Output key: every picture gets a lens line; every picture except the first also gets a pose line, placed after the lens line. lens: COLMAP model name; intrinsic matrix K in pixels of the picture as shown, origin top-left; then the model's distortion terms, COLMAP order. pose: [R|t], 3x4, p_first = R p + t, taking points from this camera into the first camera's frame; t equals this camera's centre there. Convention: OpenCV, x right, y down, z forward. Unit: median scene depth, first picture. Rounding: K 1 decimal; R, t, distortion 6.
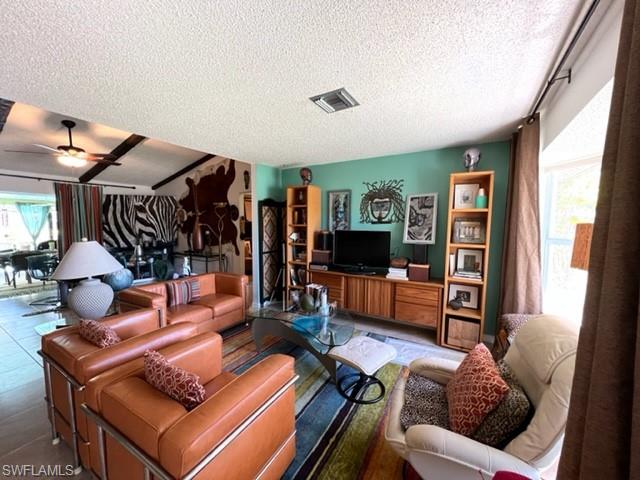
lens RADIAL K [[255.6, 0, 319.3], [0, 255.6, 240.9], [0, 0, 1]] dist [-0.002191, 0.000509]
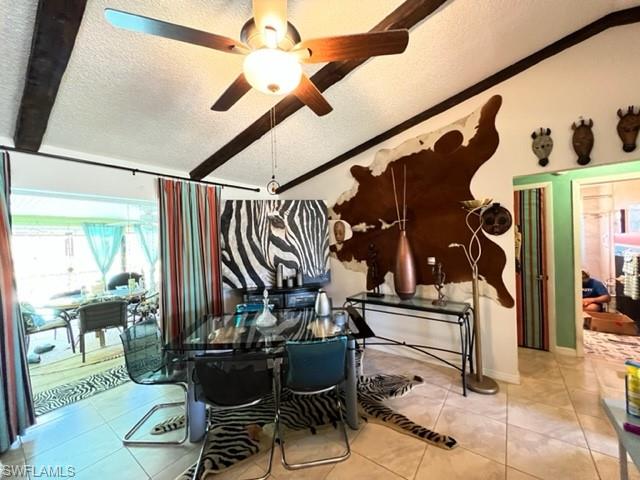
lens RADIAL K [[255.6, 0, 320.8], [0, 255.6, 241.9], [0, 0, 1]] dist [-0.002191, 0.000509]
pose [[0.994782, -0.034438, -0.096040, -0.544881], [0.028651, 0.997726, -0.061003, -0.040721], [0.097922, 0.057933, 0.993506, 0.422210]]
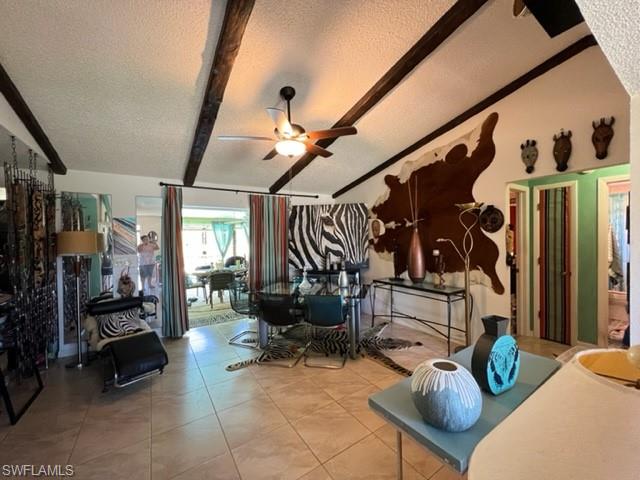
lens RADIAL K [[255.6, 0, 320.8], [0, 255.6, 241.8], [0, 0, 1]] dist [-0.002191, 0.000509]
pose [[0.903705, -0.012197, -0.427983, -0.380770], [-0.007190, 0.999021, -0.043653, -0.026833], [0.428096, 0.042527, 0.902732, 0.276191]]
